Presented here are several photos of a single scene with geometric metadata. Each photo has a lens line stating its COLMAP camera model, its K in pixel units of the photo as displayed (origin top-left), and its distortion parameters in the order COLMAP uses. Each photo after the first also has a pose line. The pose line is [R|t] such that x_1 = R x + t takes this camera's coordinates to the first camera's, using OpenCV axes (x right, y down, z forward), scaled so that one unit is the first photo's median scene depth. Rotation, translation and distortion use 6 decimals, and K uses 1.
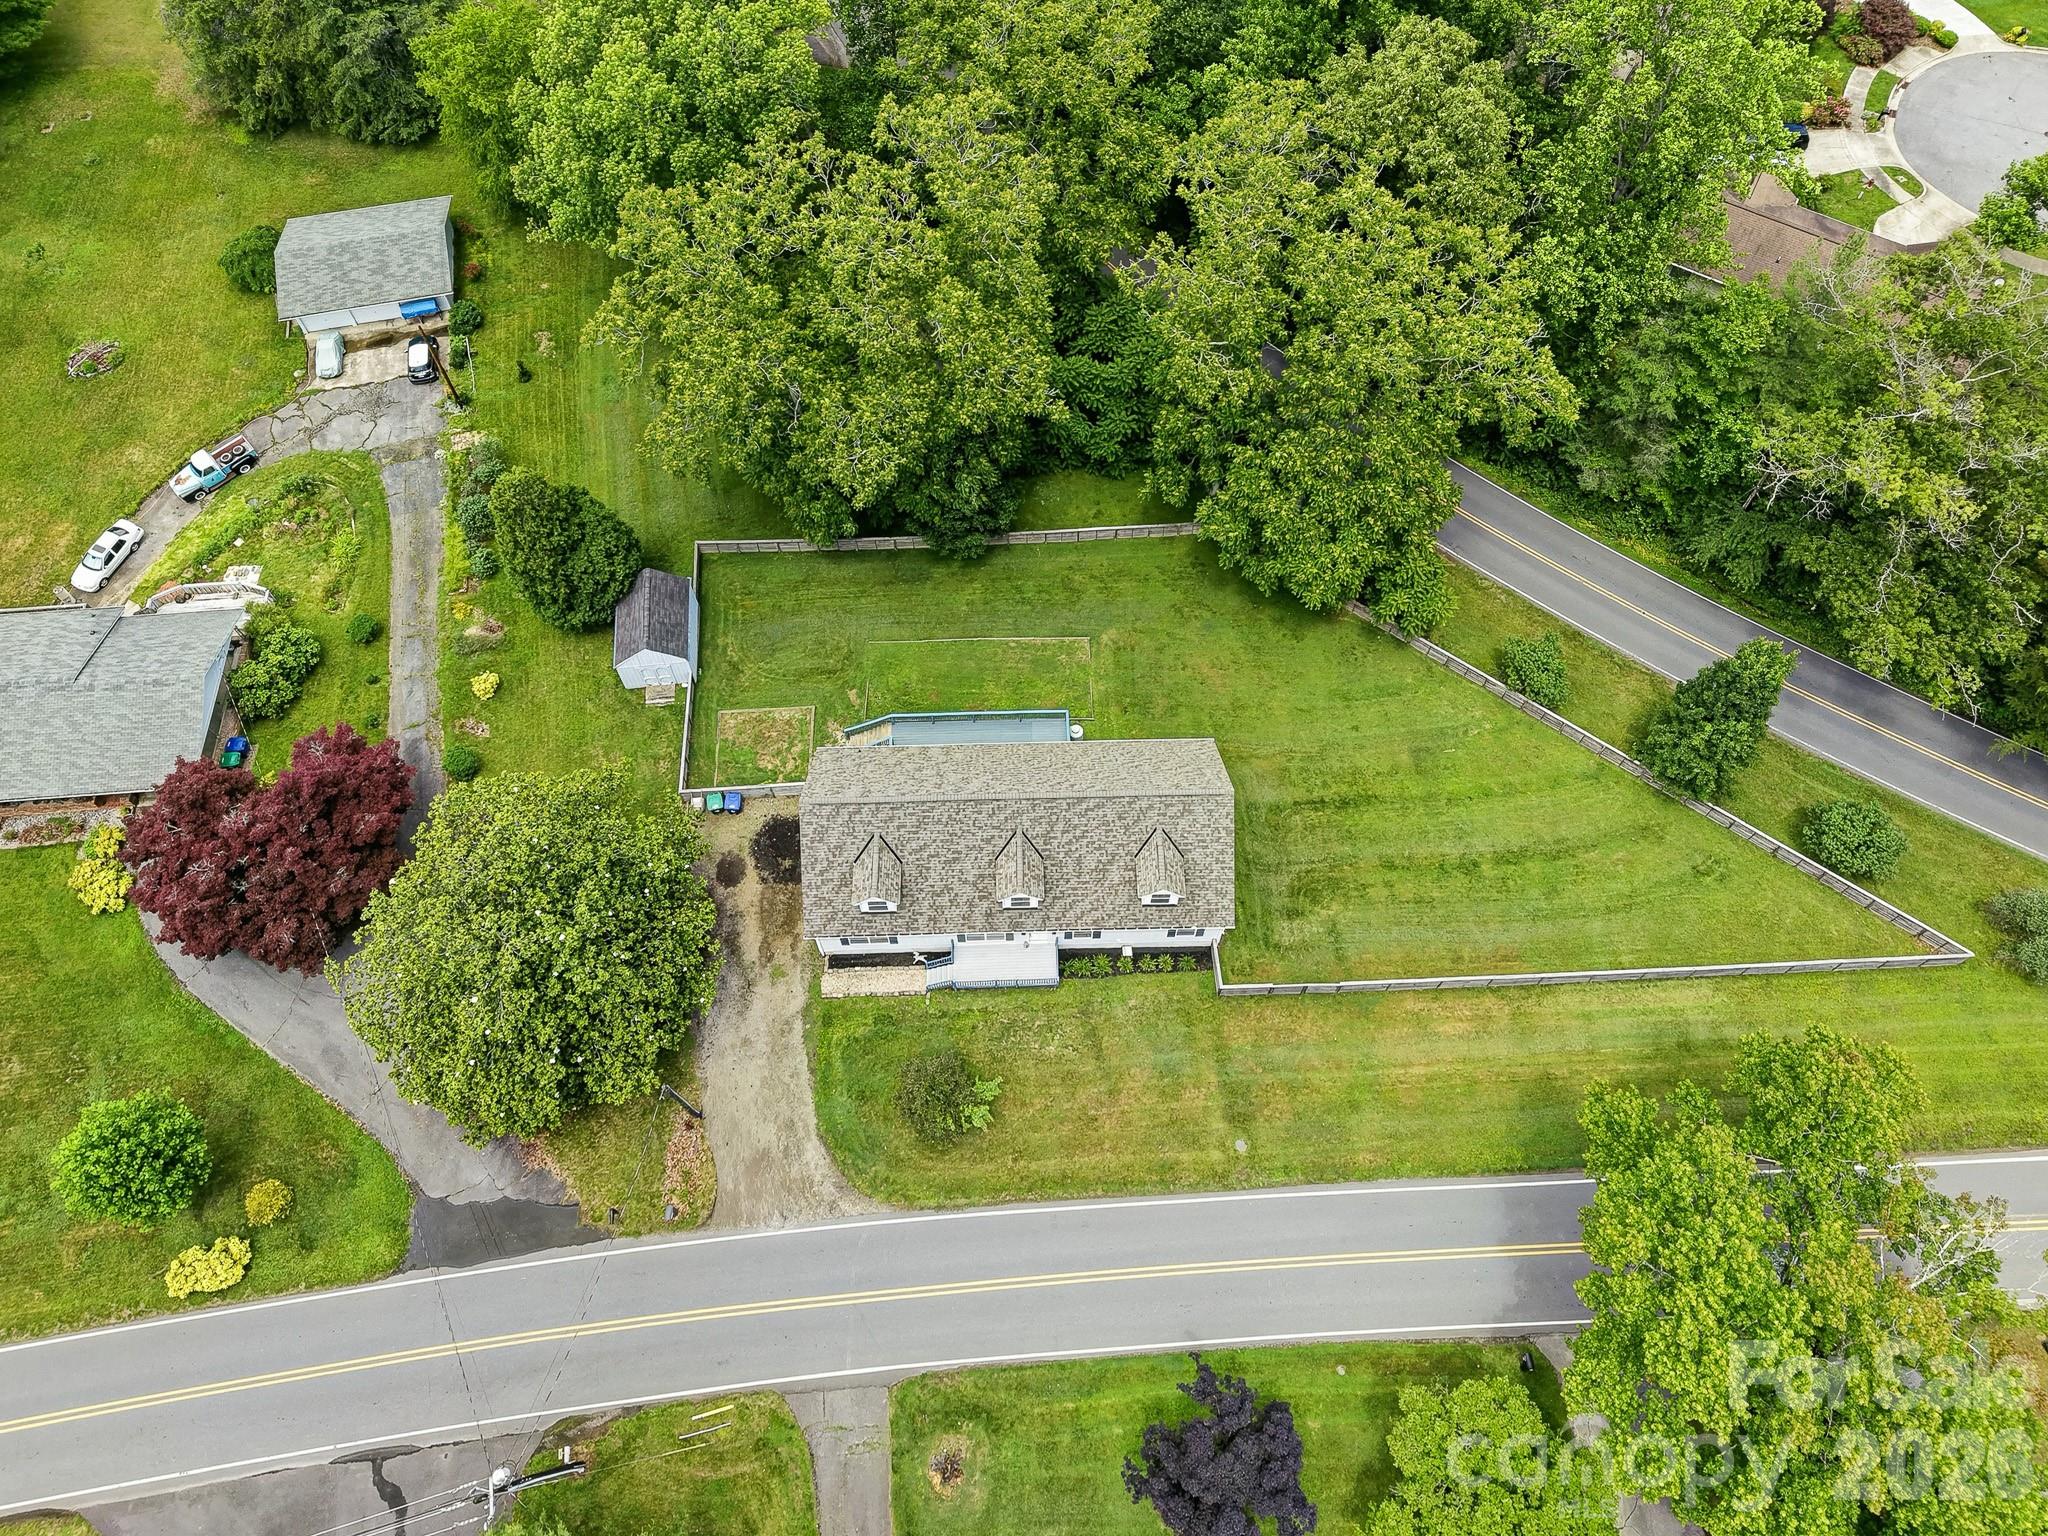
lens RADIAL K [[1962.9, 0, 1041.9], [0, 1962.9, 796.8], [0, 0, 1]] dist [0.073516, -0.117383]
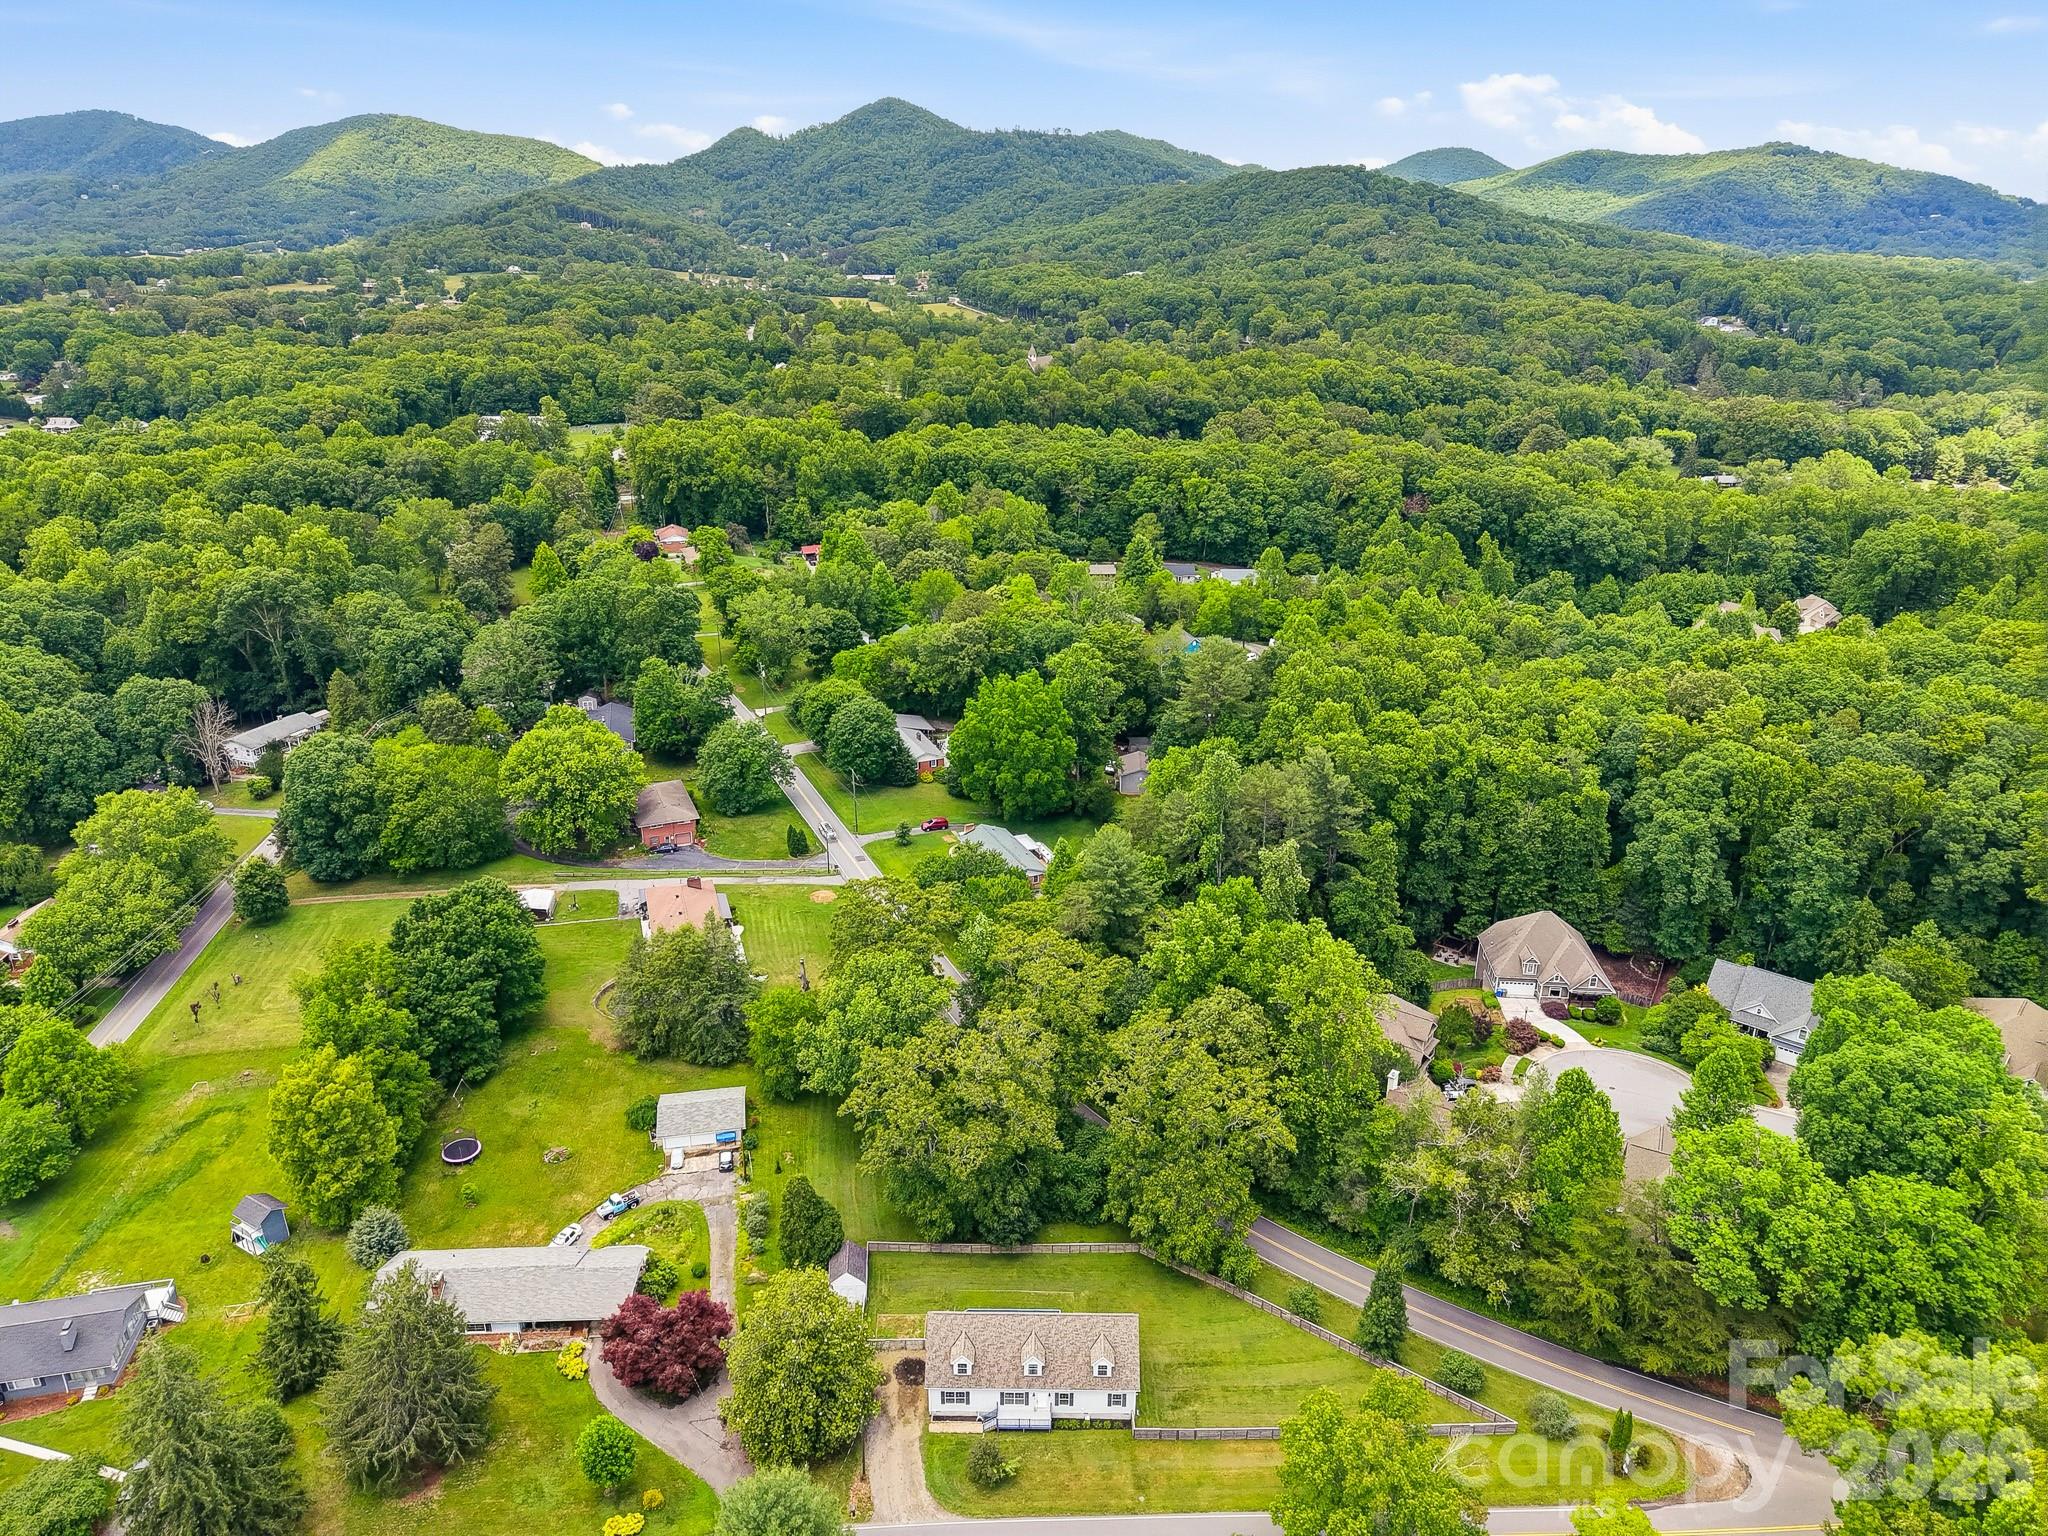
lens RADIAL K [[1962.9, 0, 1041.9], [0, 1962.9, 796.8], [0, 0, 1]] dist [0.073516, -0.117383]
pose [[0.999553, 0.019213, -0.022911, 0.030324], [-0.028432, 0.847898, -0.529396, 0.568398], [0.009255, 0.529810, 0.848066, -0.936271]]
